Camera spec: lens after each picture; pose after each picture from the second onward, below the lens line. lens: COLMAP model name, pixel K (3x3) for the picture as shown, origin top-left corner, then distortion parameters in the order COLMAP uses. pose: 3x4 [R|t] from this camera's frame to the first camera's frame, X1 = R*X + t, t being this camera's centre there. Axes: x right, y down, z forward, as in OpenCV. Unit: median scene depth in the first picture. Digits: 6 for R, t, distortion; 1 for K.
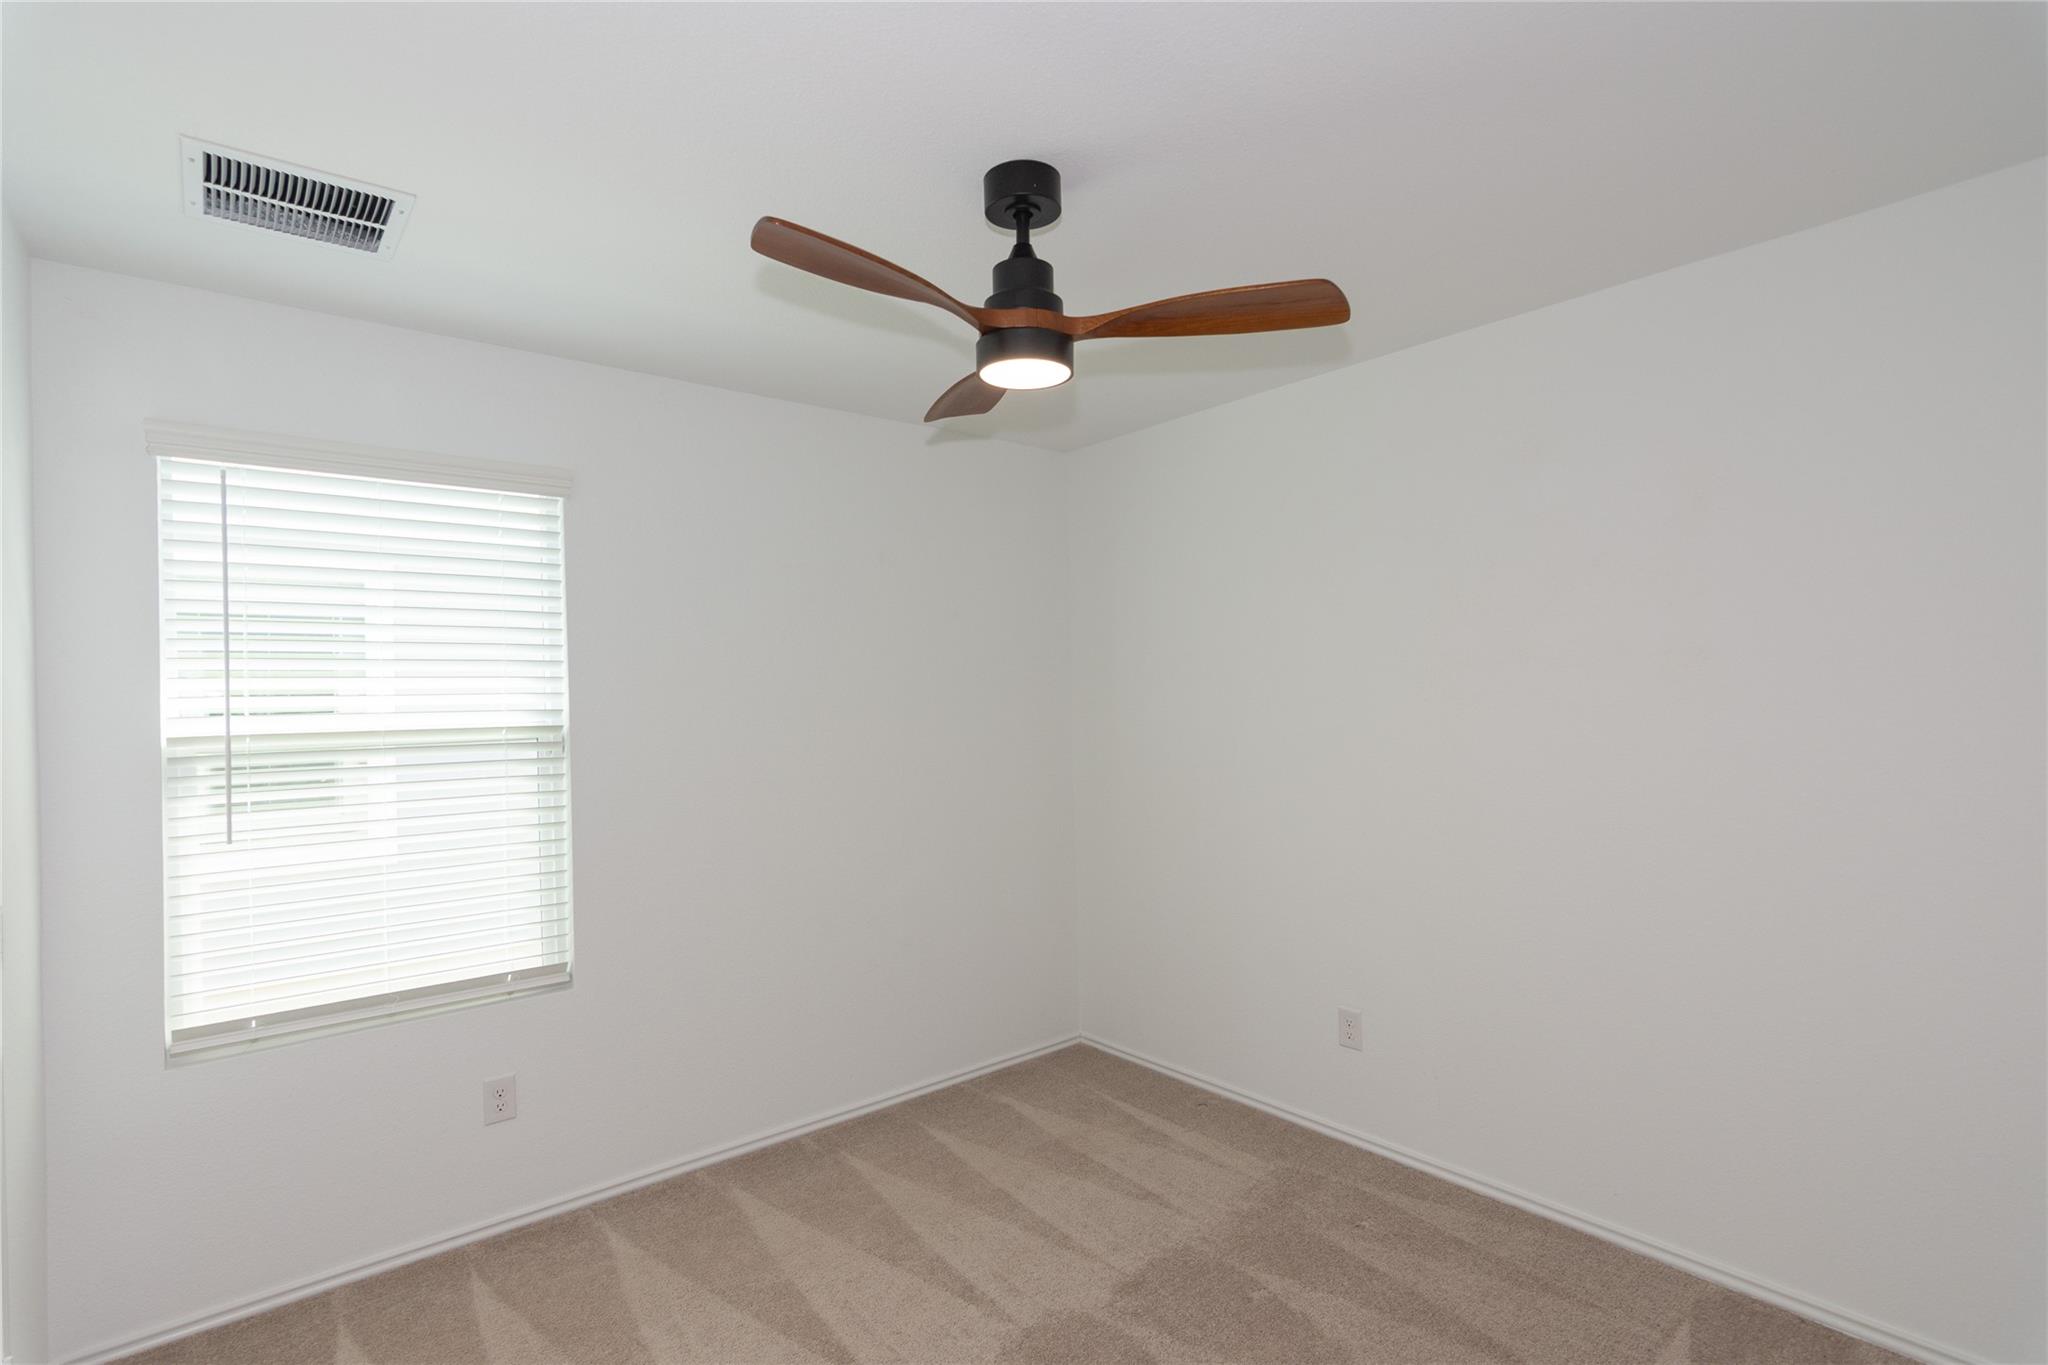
lens RADIAL K [[1039.6, 0, 1021.3], [0, 1039.6, 688.2], [0, 0, 1]] dist [-0.000136, 0.000985]
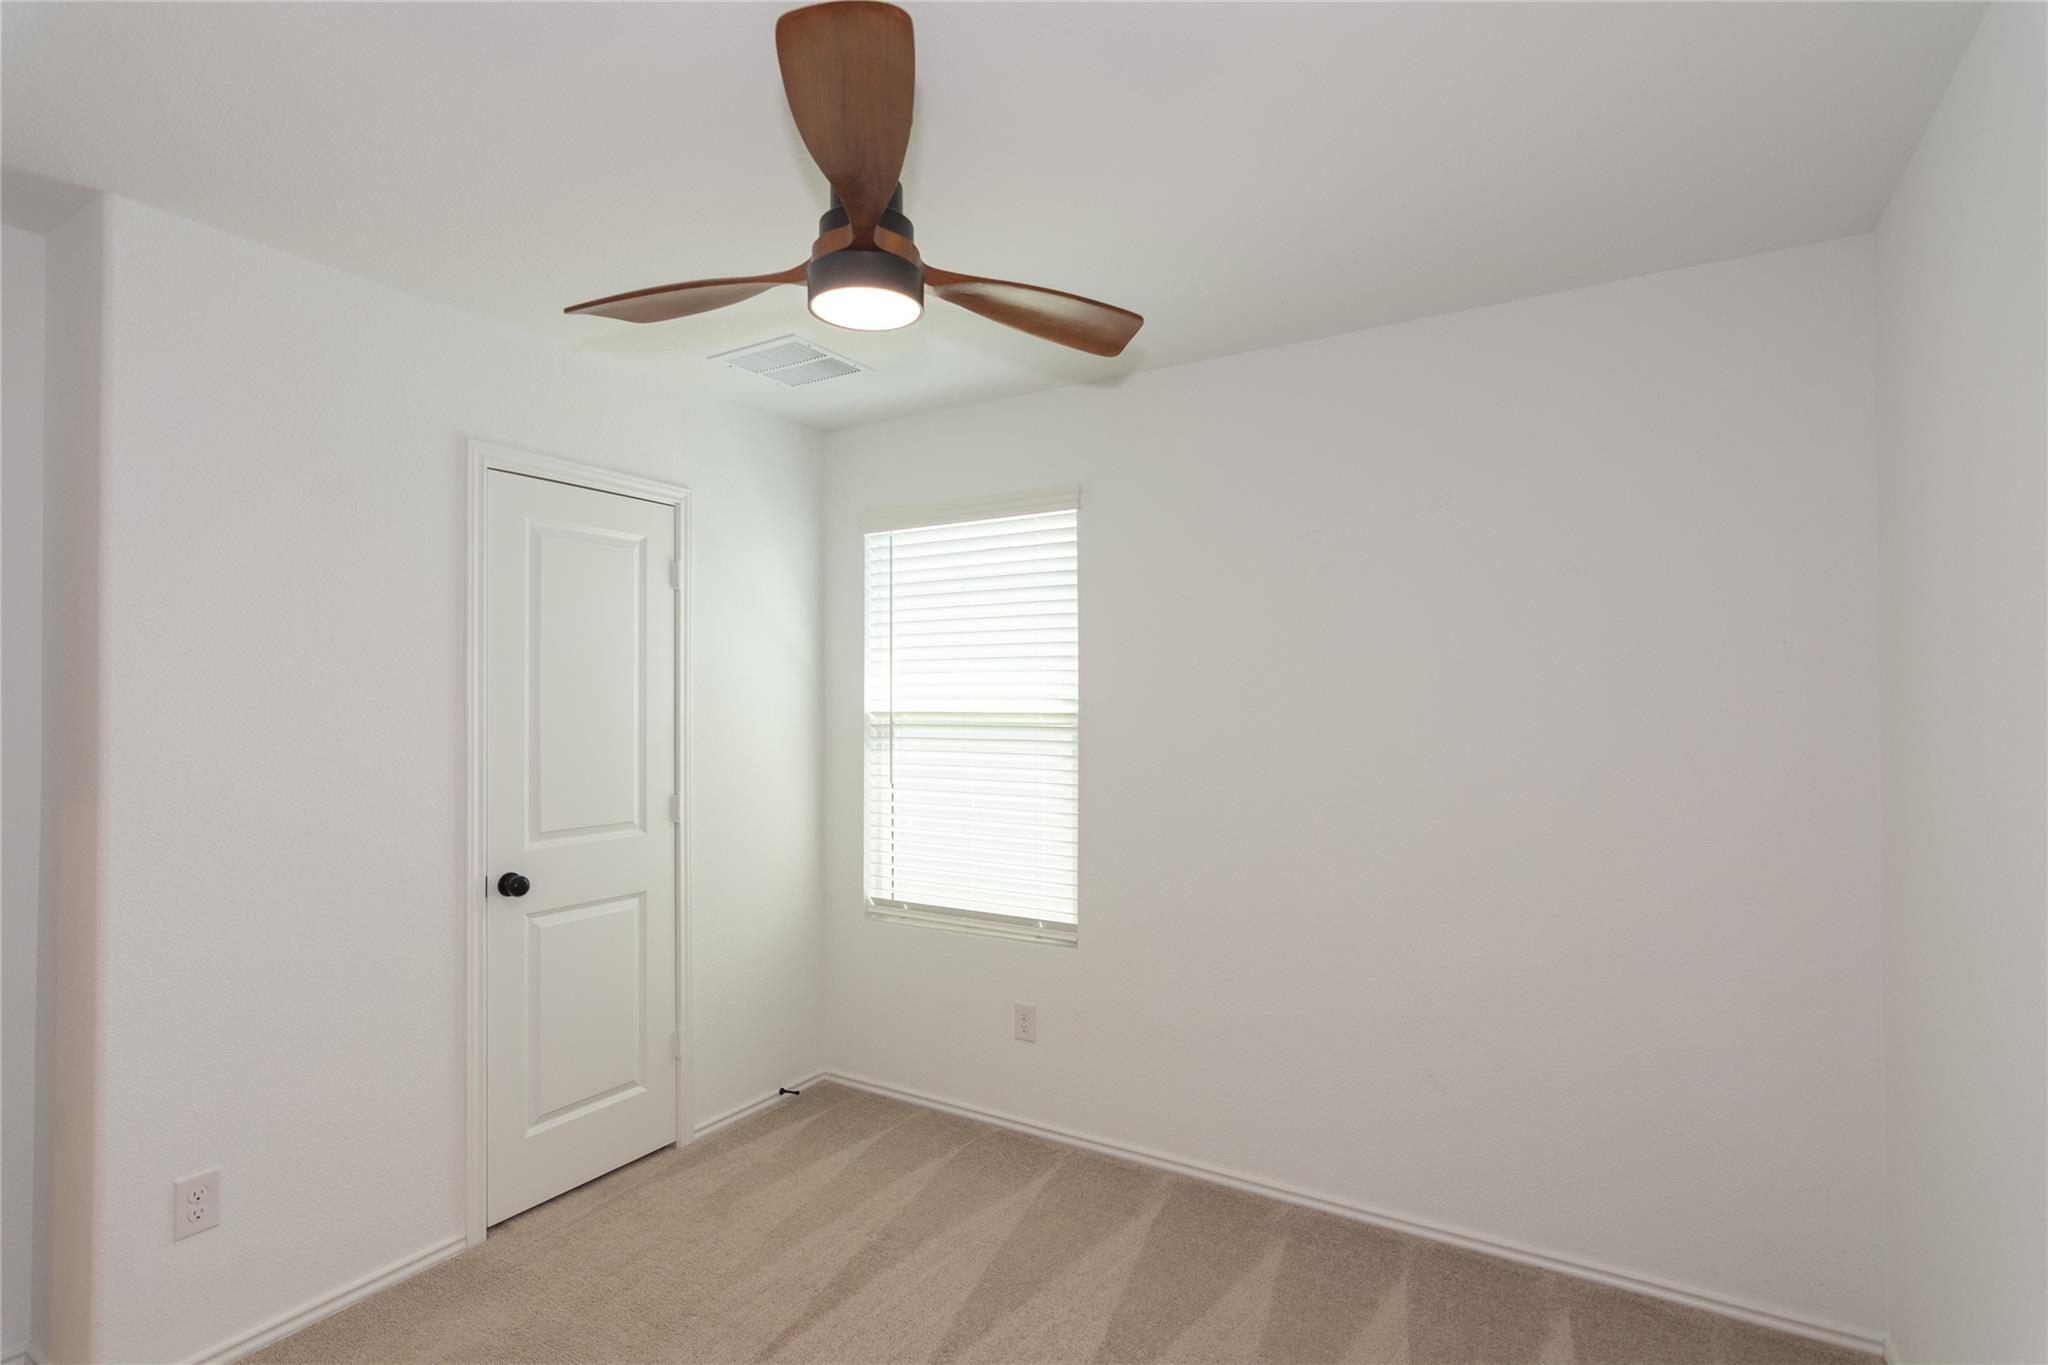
lens RADIAL K [[1005.5, 0, 995.5], [0, 1005.5, 698.0], [0, 0, 1]] dist [0.019415, 0.000131]
pose [[0.311512, 0.007985, -0.950209, 0.591009], [-0.007301, 0.999955, 0.006009, 0.013976], [0.950214, 0.005065, 0.311556, 0.602544]]
